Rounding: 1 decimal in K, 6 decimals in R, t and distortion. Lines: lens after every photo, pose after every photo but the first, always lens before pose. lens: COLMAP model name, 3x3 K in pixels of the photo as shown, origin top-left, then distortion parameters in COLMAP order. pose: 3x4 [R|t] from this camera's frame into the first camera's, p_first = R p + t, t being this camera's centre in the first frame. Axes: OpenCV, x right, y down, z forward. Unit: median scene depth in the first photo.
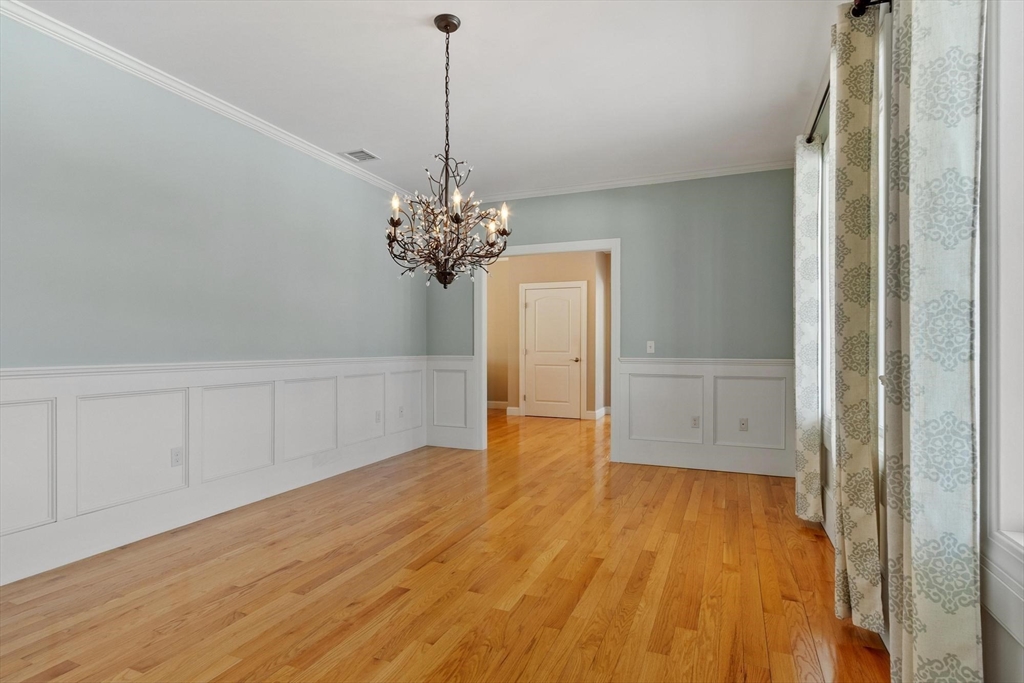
lens RADIAL K [[538.4, 0, 511.8], [0, 538.4, 345.1], [0, 0, 1]] dist [-0.003376, -0.000473]
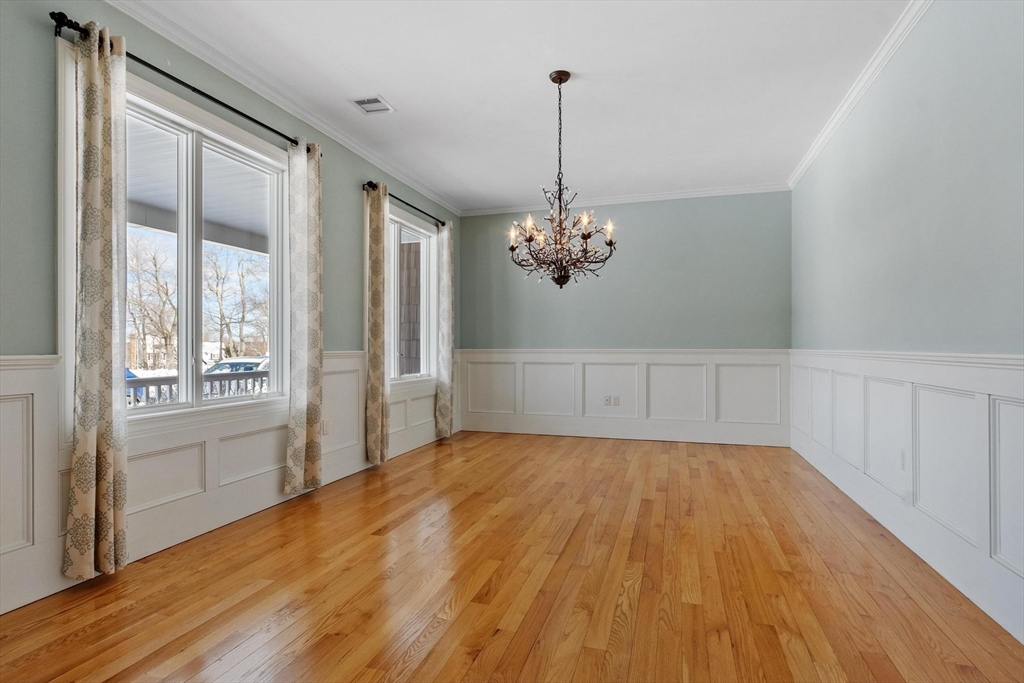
lens RADIAL K [[538.4, 0, 512.8], [0, 538.4, 343.8], [0, 0, 1]] dist [-0.003376, -0.000473]
pose [[-0.996567, -0.003178, -0.082730, 0.079427], [-0.002544, 0.999967, -0.007763, 0.029834], [0.082752, -0.007526, -0.996542, 1.887665]]
